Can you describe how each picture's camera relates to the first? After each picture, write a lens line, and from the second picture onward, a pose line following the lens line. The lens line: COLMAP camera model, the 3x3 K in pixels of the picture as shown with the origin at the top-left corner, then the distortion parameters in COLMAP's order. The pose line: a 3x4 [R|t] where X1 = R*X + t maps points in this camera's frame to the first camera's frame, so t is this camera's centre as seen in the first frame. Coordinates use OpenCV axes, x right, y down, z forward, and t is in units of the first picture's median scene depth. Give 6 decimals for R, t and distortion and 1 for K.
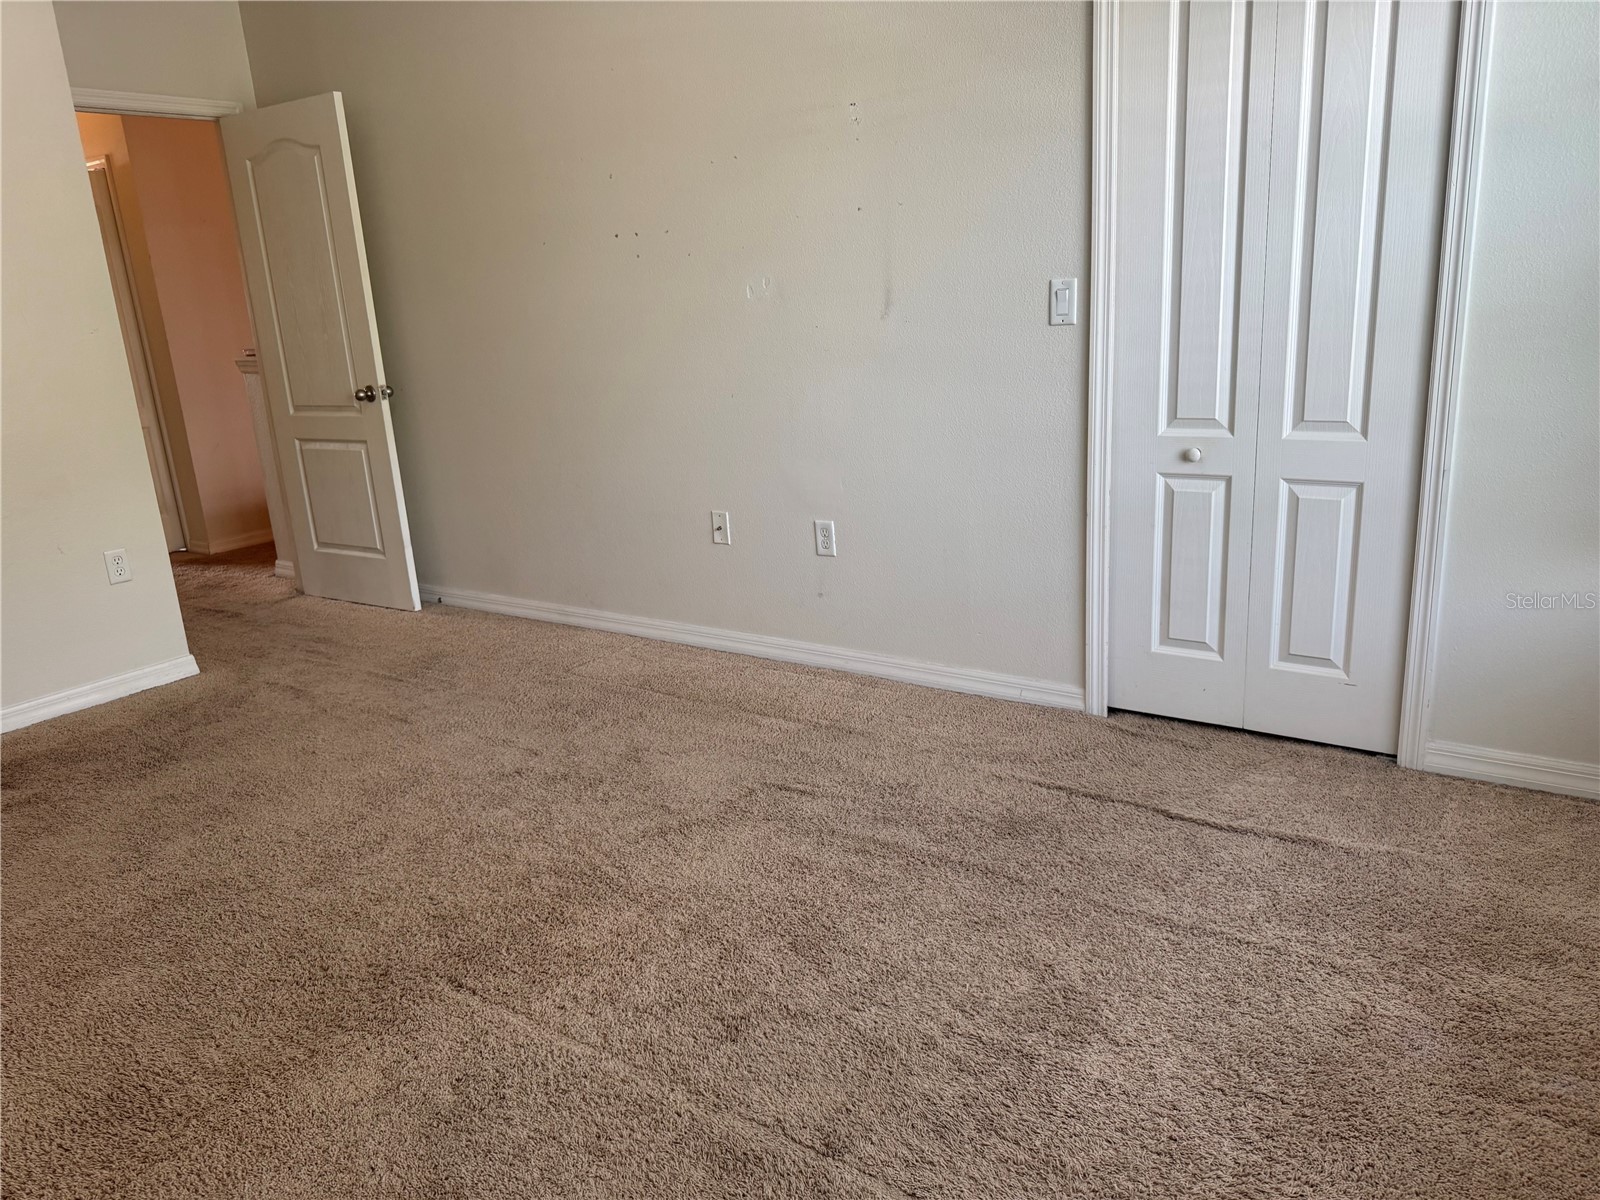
lens RADIAL K [[1131.9, 0, 804.4], [0, 1131.9, 602.9], [0, 0, 1]] dist [0.103554, -0.140824]
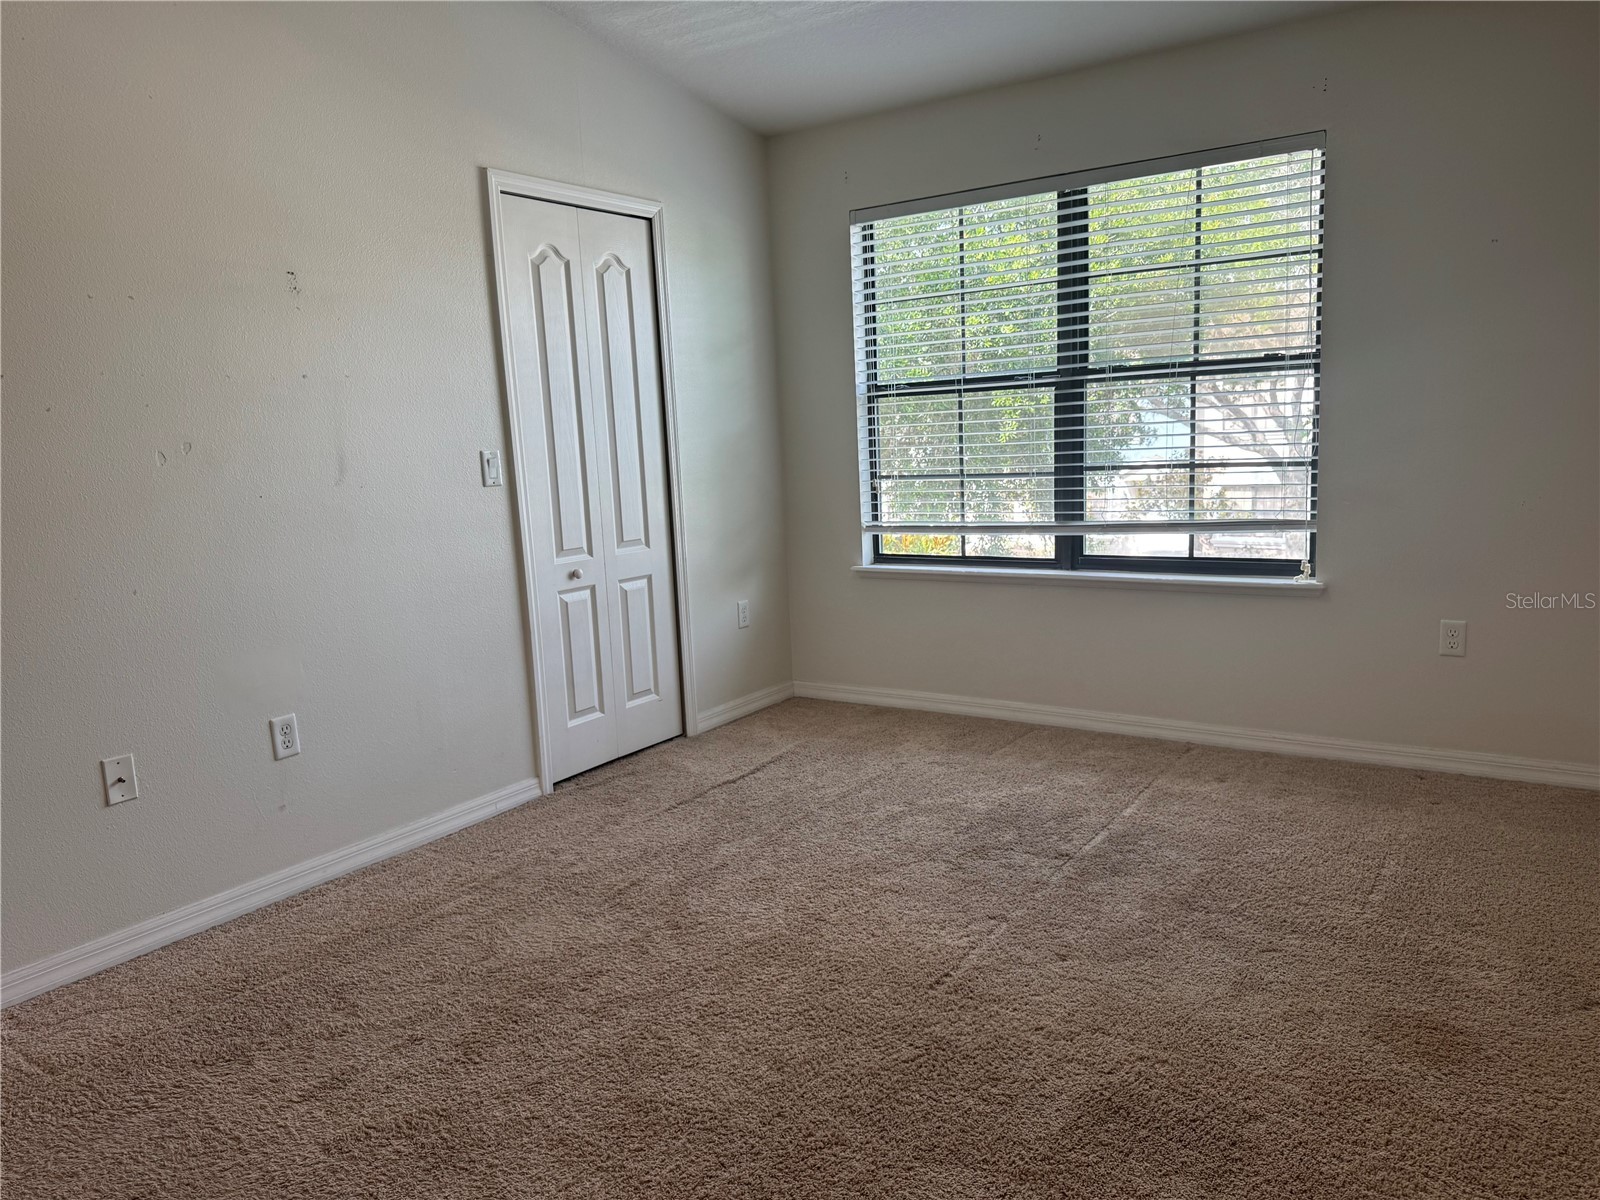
lens RADIAL K [[1131.9, 0, 804.4], [0, 1131.9, 602.9], [0, 0, 1]] dist [0.103554, -0.140824]
pose [[-0.035199, -0.085725, 0.995697, -0.968051], [0.316491, 0.944078, 0.092470, -0.123735], [-0.947942, 0.318384, -0.006099, 0.686571]]
